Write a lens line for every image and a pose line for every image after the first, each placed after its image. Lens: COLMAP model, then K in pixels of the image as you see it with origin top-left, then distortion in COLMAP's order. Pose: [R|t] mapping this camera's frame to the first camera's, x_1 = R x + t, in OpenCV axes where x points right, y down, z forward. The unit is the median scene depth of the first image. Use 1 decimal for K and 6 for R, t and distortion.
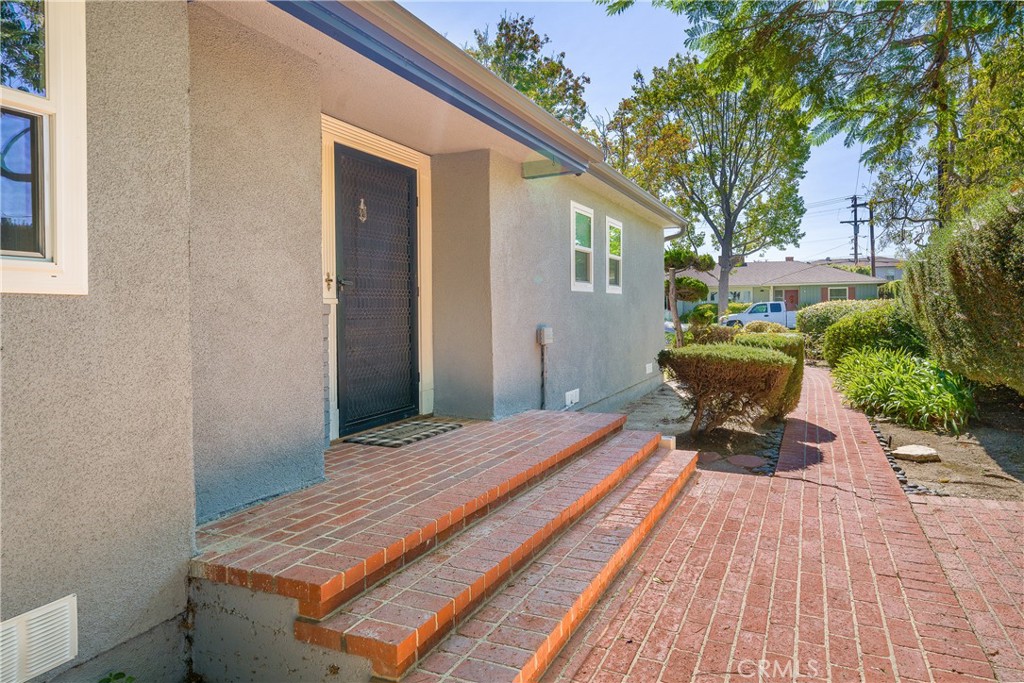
lens RADIAL K [[641.5, 0, 512.8], [0, 641.5, 310.4], [0, 0, 1]] dist [0.003057, 0.001037]
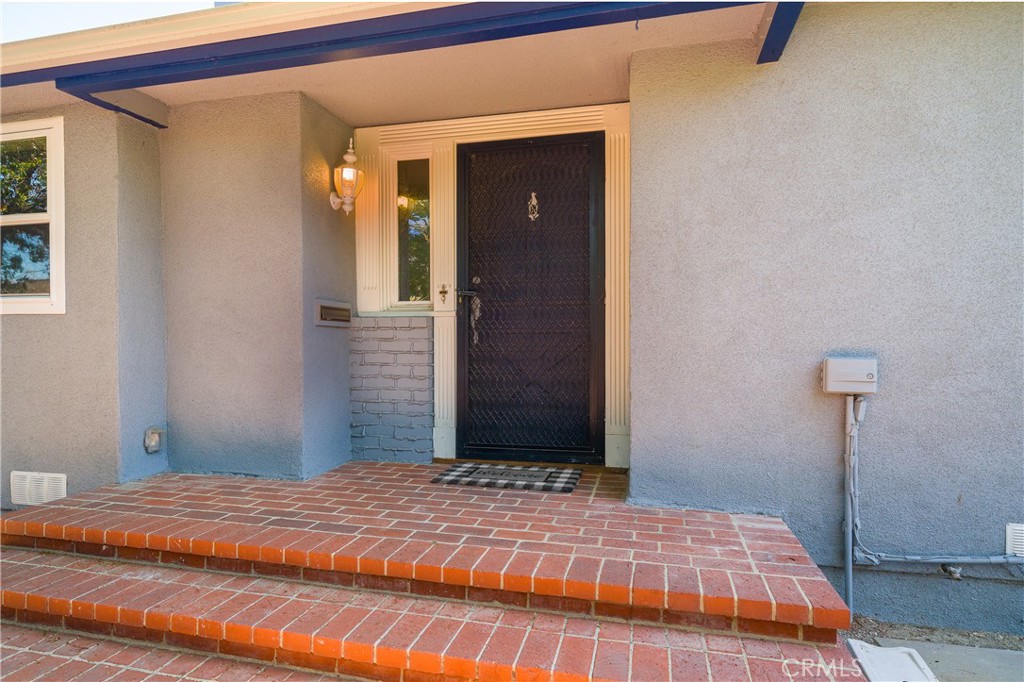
lens RADIAL K [[544.9, 0, 512.0], [0, 544.9, 341.0], [0, 0, 1]] dist [0.004392, 0.001019]
pose [[0.190850, 0.020662, -0.981402, 0.729777], [-0.001790, 0.999784, 0.020701, 0.012166], [0.981618, -0.002194, 0.190845, 1.282524]]
